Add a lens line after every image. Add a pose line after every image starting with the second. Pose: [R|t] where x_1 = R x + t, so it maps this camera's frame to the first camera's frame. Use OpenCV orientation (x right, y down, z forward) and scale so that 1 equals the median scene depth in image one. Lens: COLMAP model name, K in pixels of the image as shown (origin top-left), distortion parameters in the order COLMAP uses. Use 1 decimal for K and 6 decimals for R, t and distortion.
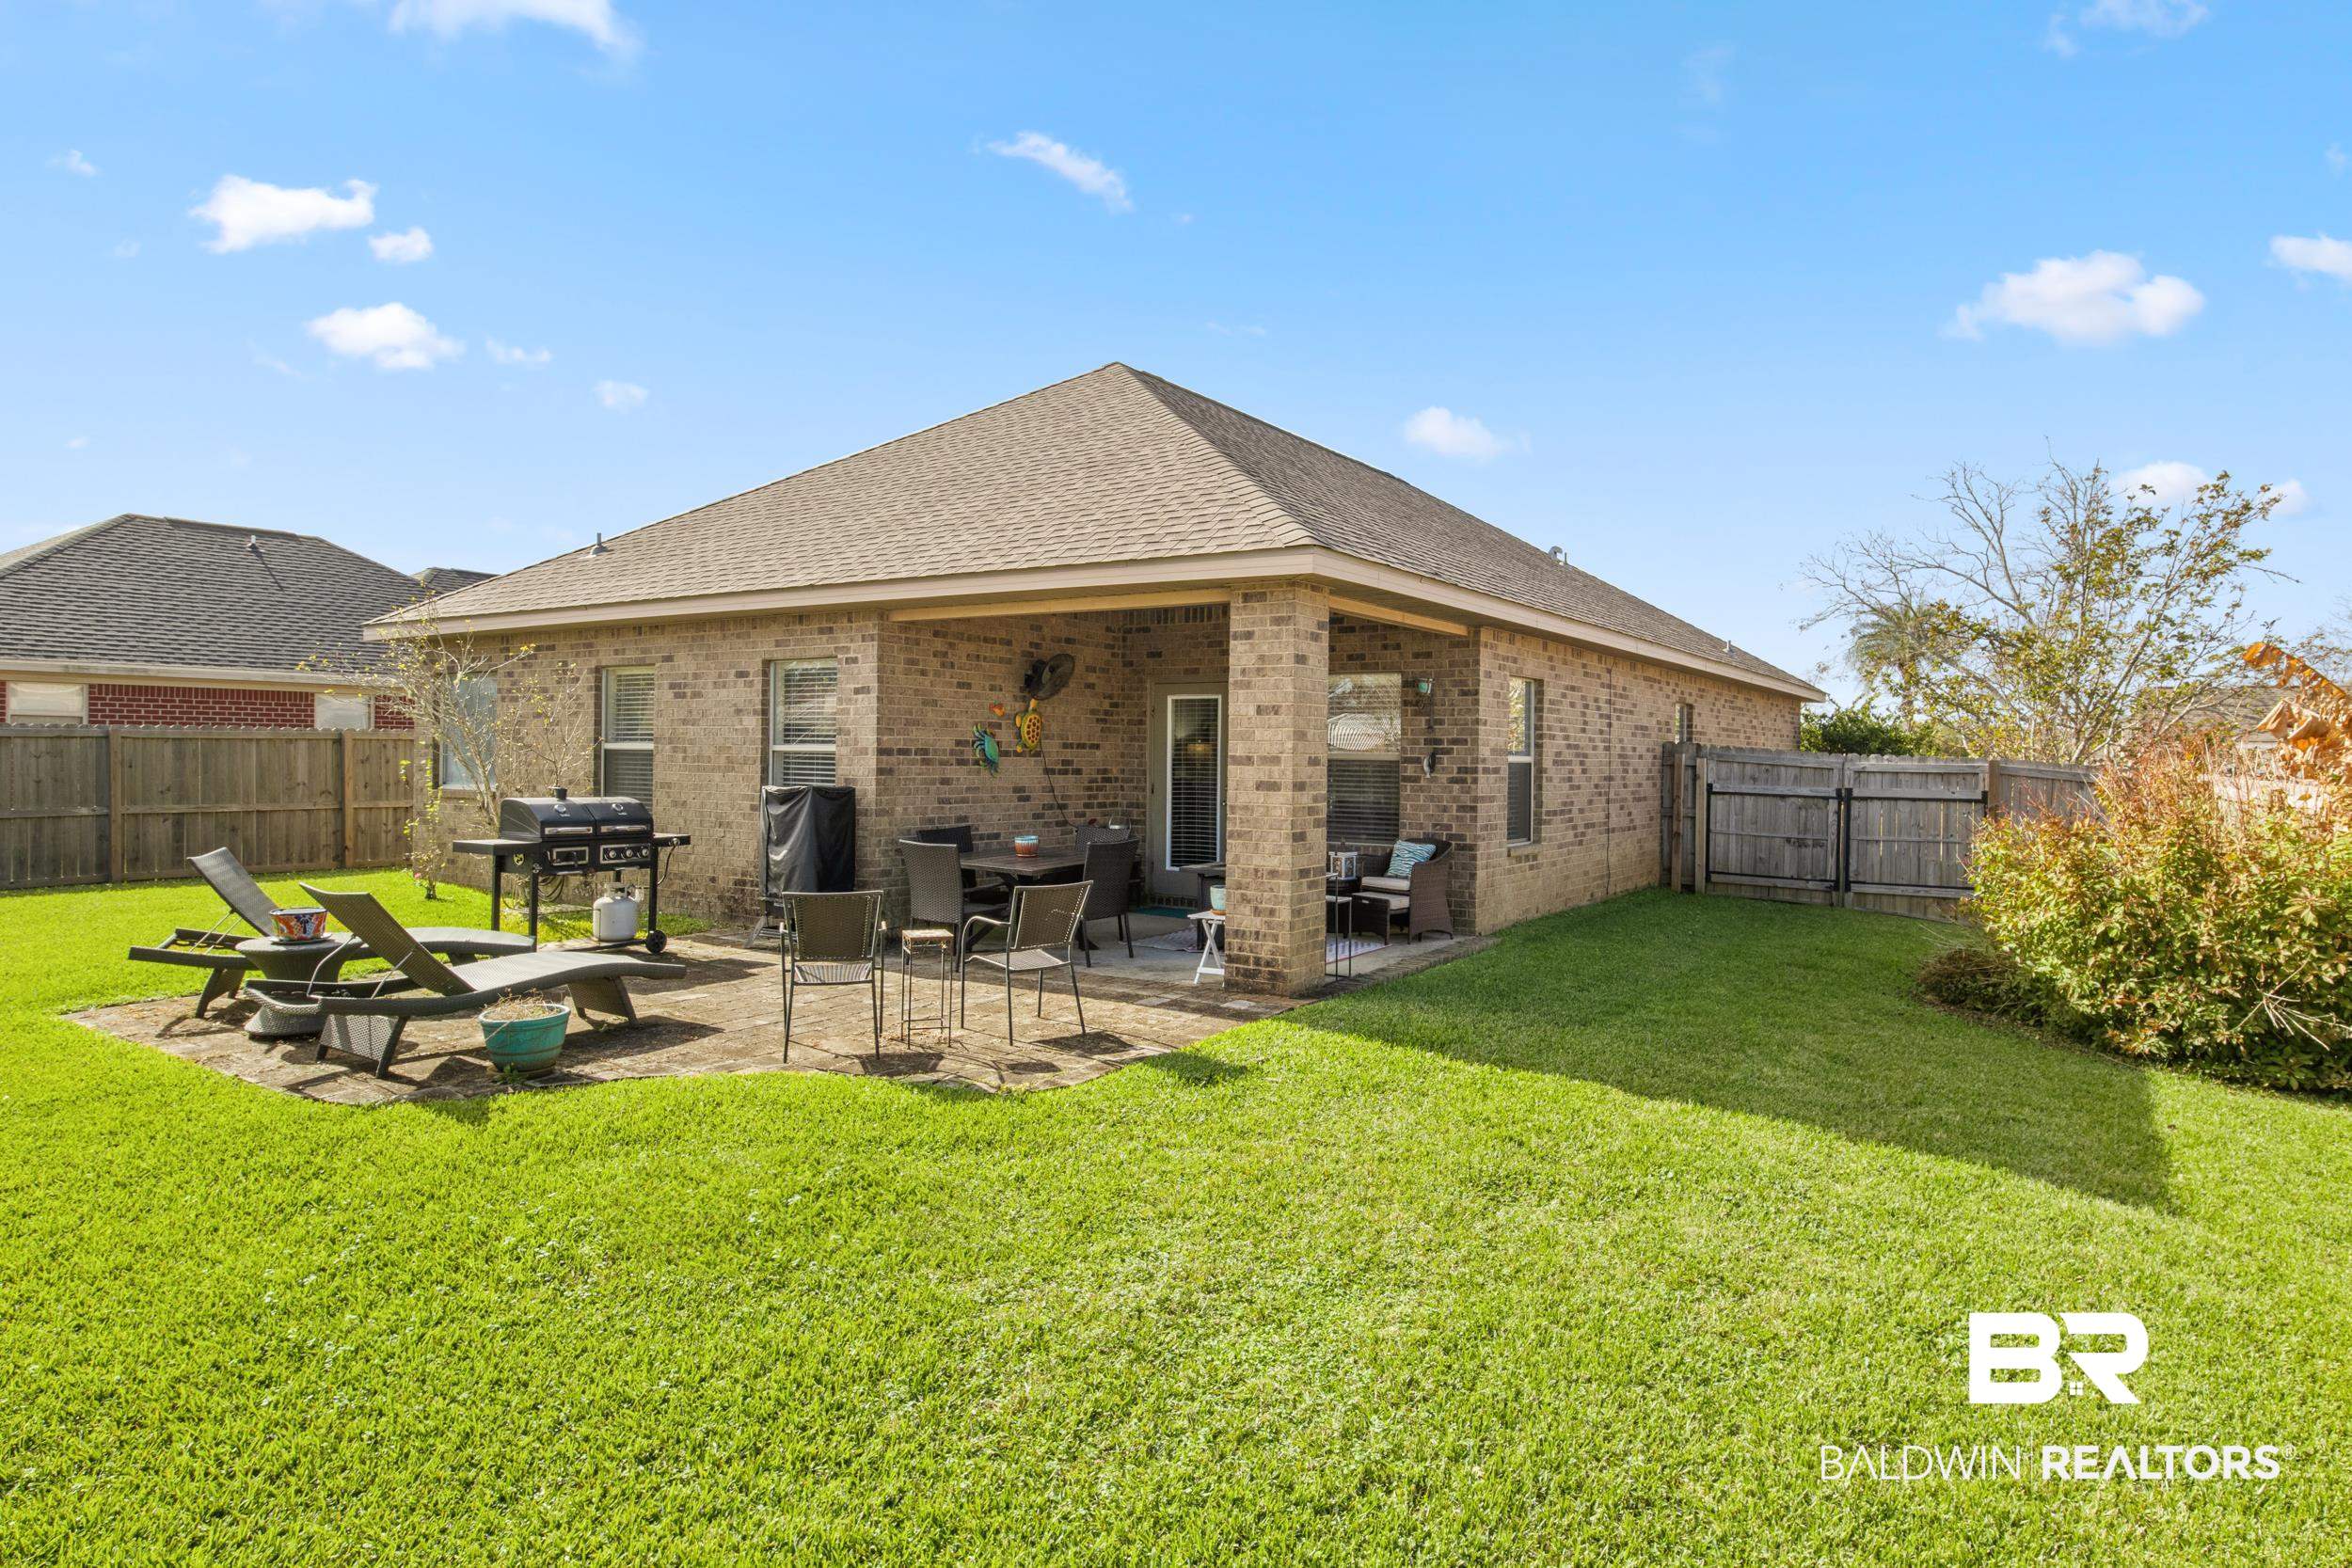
lens RADIAL K [[1378.8, 0, 1181.5], [0, 1378.8, 775.9], [0, 0, 1]] dist [-0.001441, -0.000268]
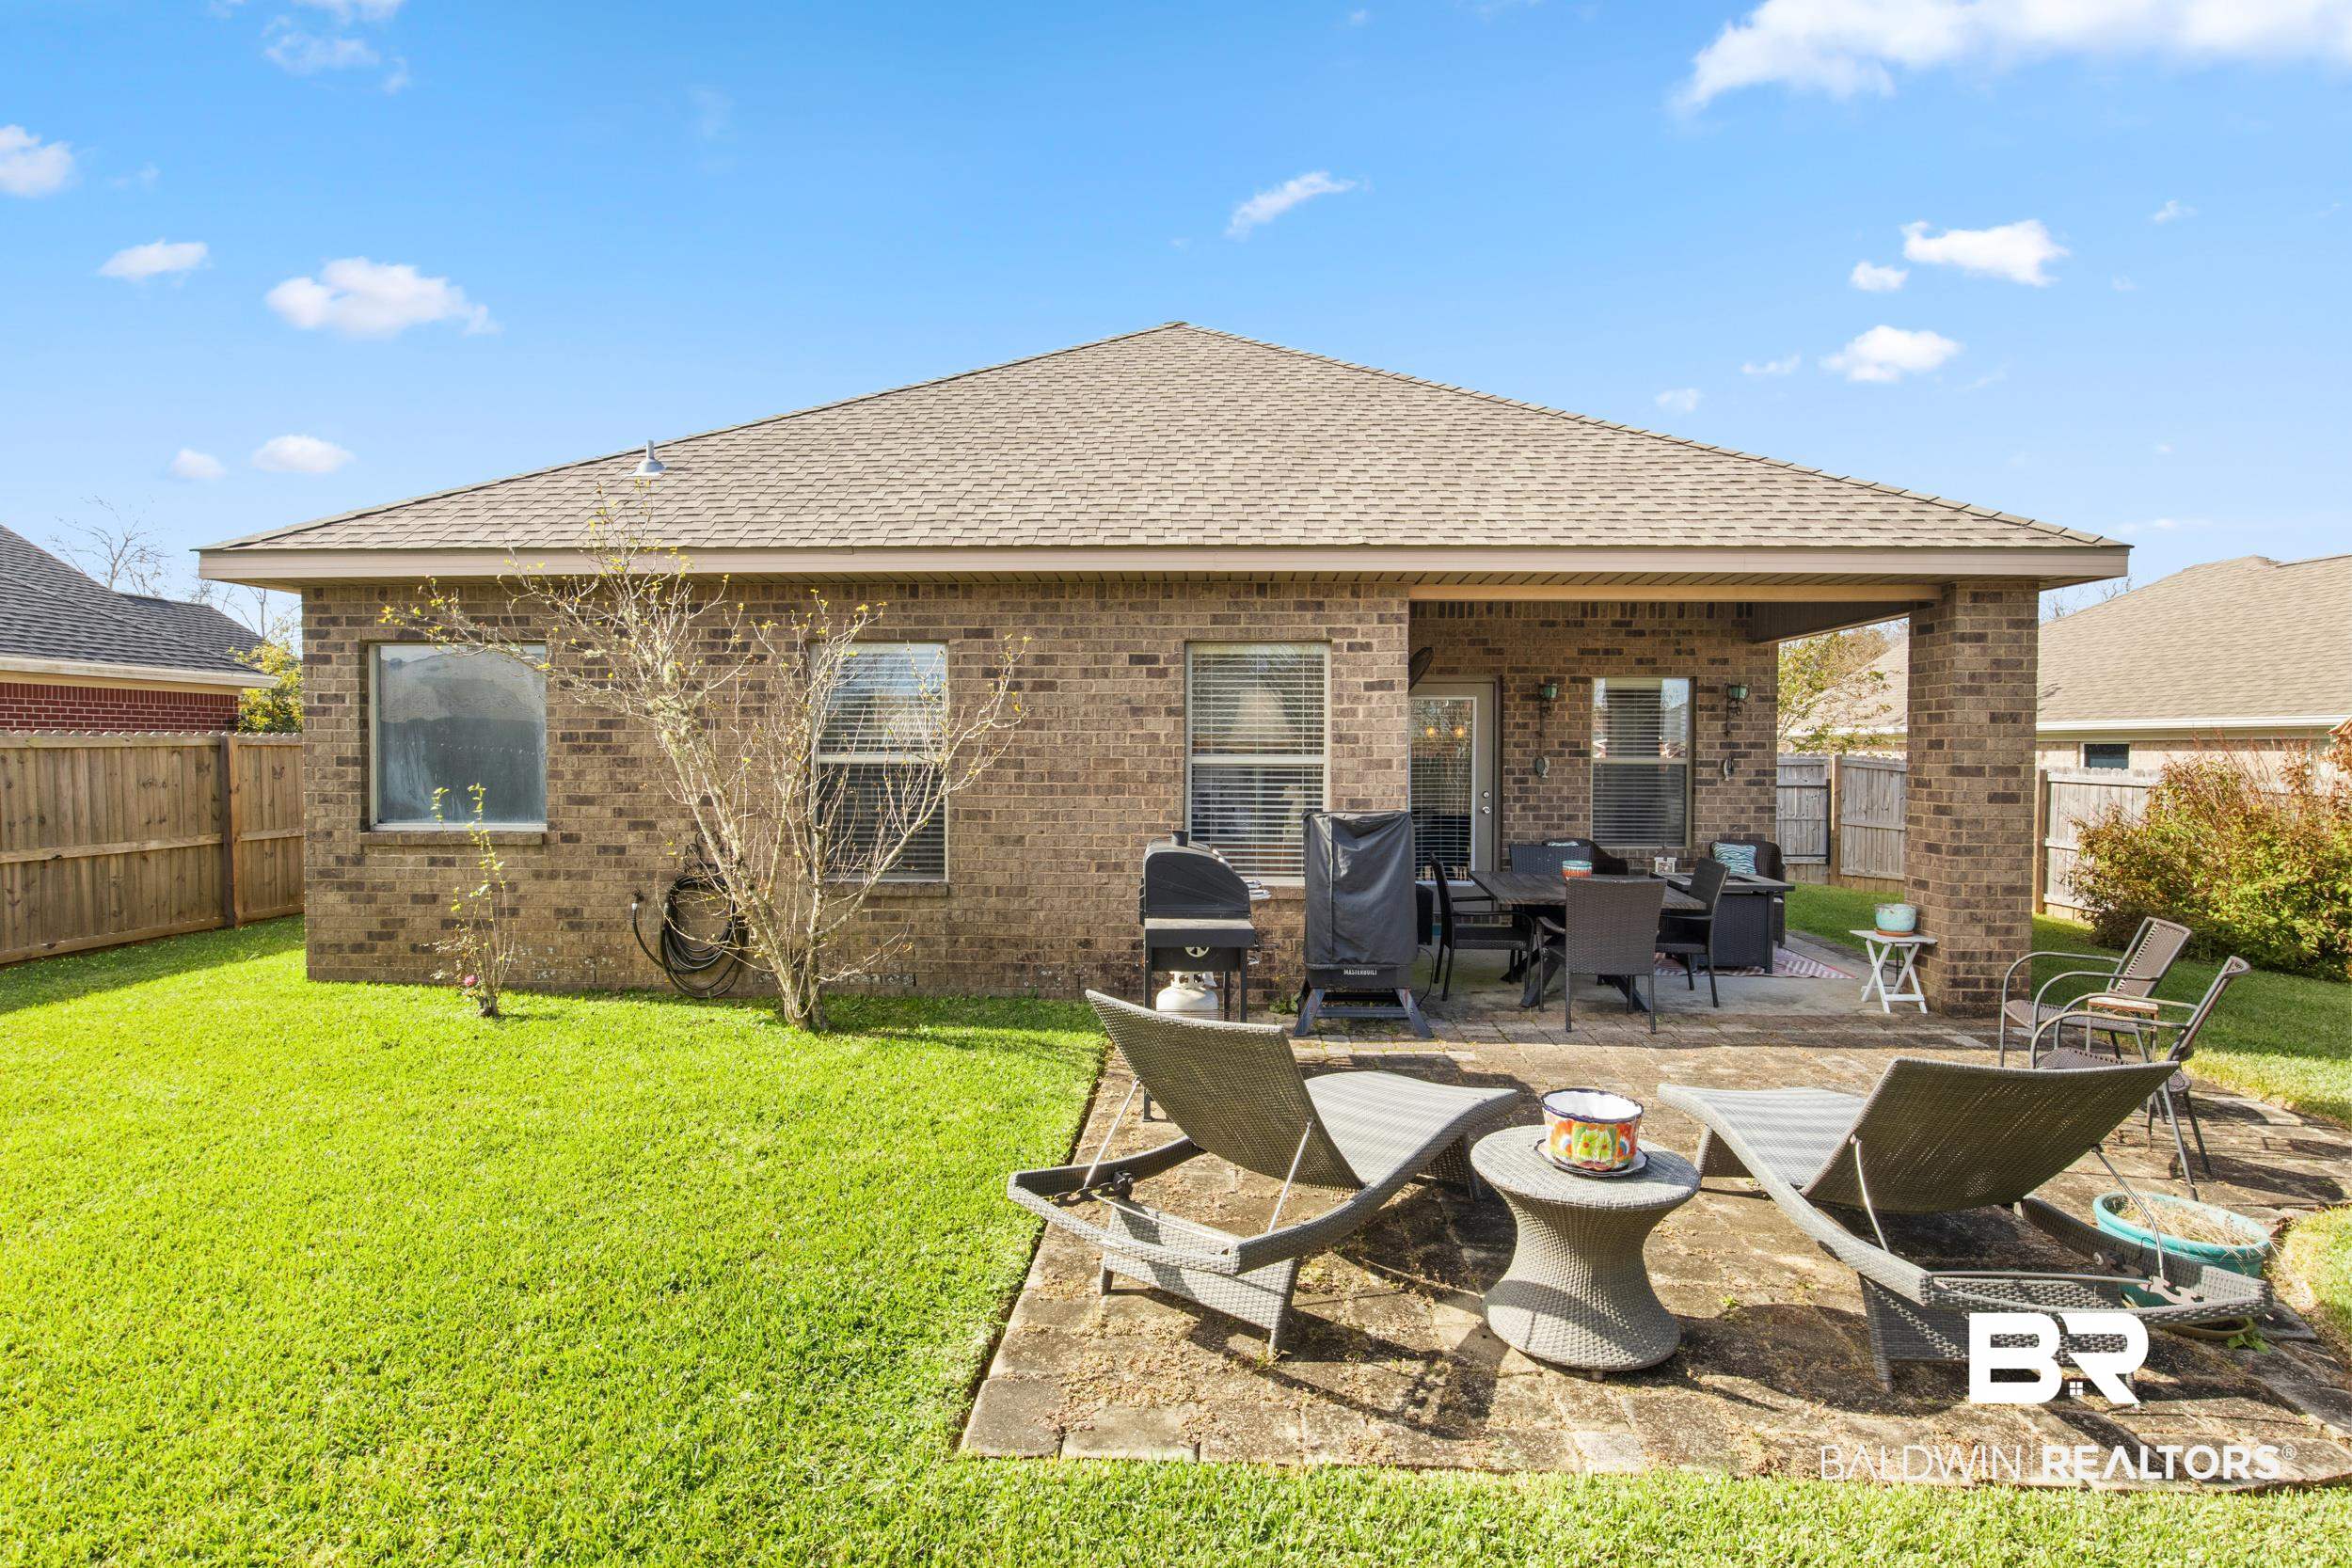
lens RADIAL K [[1209.7, 0, 1189.0], [0, 1209.7, 784.8], [0, 0, 1]] dist [-0.004793, 0.002177]
pose [[0.847443, -0.024036, 0.530341, -0.651296], [0.014997, 0.999660, 0.021343, -0.021218], [-0.530674, -0.010134, 0.847515, 0.453713]]
